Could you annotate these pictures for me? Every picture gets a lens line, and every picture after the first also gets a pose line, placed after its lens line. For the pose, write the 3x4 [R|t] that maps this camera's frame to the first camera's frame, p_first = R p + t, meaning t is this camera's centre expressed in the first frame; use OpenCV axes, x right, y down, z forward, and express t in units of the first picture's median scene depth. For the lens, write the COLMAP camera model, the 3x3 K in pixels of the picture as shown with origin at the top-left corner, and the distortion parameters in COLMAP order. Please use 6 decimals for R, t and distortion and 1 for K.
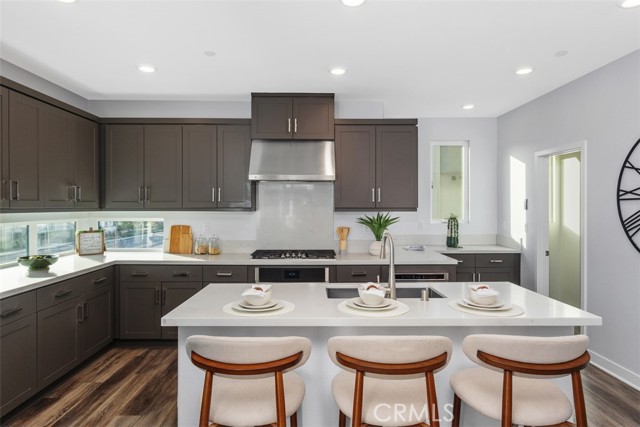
lens RADIAL K [[372.8, 0, 318.0], [0, 372.8, 209.6], [0, 0, 1]] dist [0.002879, 0.000368]
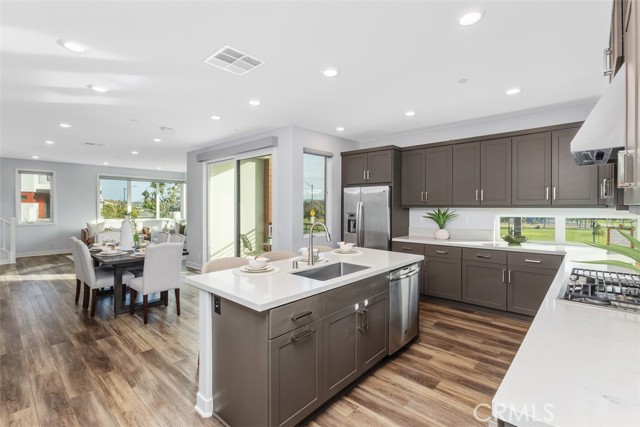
lens RADIAL K [[295.0, 0, 317.8], [0, 295.0, 210.2], [0, 0, 1]] dist [0.000757, 0.000919]
pose [[-0.680048, 0.010890, -0.733086, 0.562420], [-0.000274, 0.999886, 0.015107, -0.002355], [0.733167, 0.010474, -0.679968, 0.972936]]
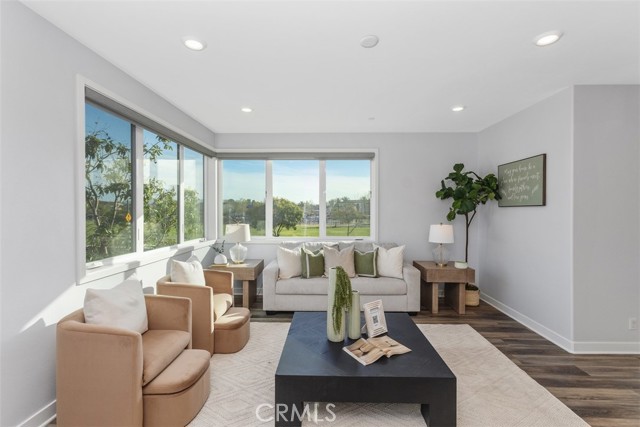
lens RADIAL K [[295.0, 0, 318.9], [0, 295.0, 212.8], [0, 0, 1]] dist [0.000757, 0.000919]
pose [[-0.040287, 0.014041, -0.999089, 0.574084], [-0.004681, 0.999888, 0.014241, -0.007360], [0.999177, 0.005250, -0.040217, -1.359506]]
